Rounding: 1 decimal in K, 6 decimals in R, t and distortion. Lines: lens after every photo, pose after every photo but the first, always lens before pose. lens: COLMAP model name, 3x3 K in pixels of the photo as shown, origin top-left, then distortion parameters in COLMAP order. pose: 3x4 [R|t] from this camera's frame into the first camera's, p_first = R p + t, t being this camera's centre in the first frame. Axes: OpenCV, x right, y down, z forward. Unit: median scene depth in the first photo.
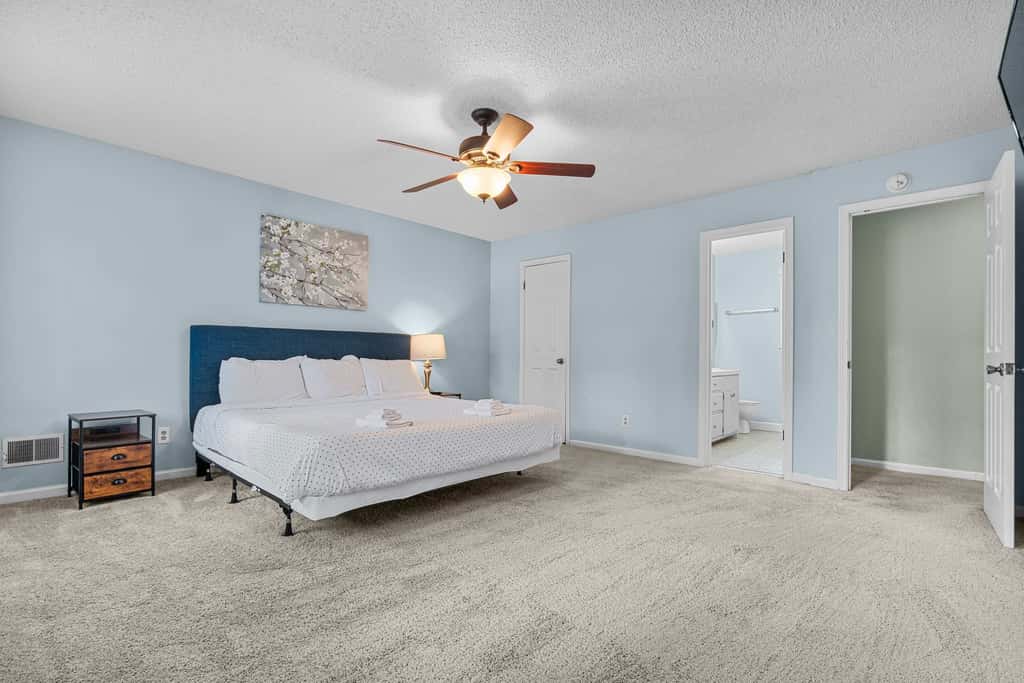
lens RADIAL K [[473.5, 0, 506.3], [0, 473.5, 355.9], [0, 0, 1]] dist [-0.001915, -0.000187]
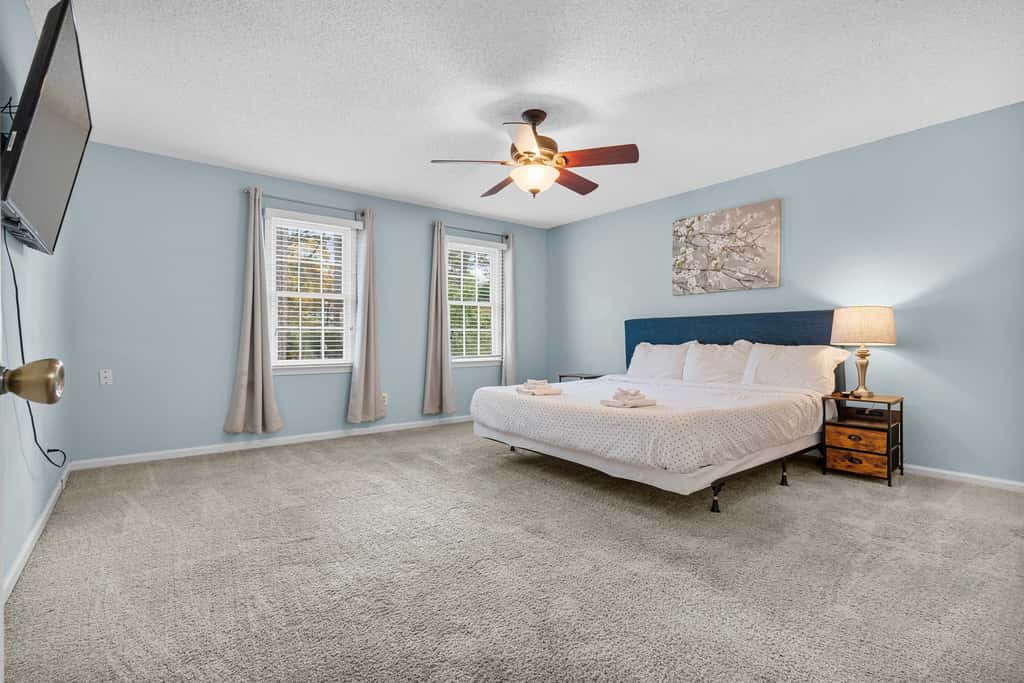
lens RADIAL K [[484.0, 0, 512.0], [0, 484.0, 341.5], [0, 0, 1]] dist [0.002543, 0.000185]
pose [[-0.156993, -0.006030, -0.987581, 0.715739], [-0.001520, 0.999982, -0.005864, 0.008119], [0.987599, 0.000580, -0.156999, 0.759619]]
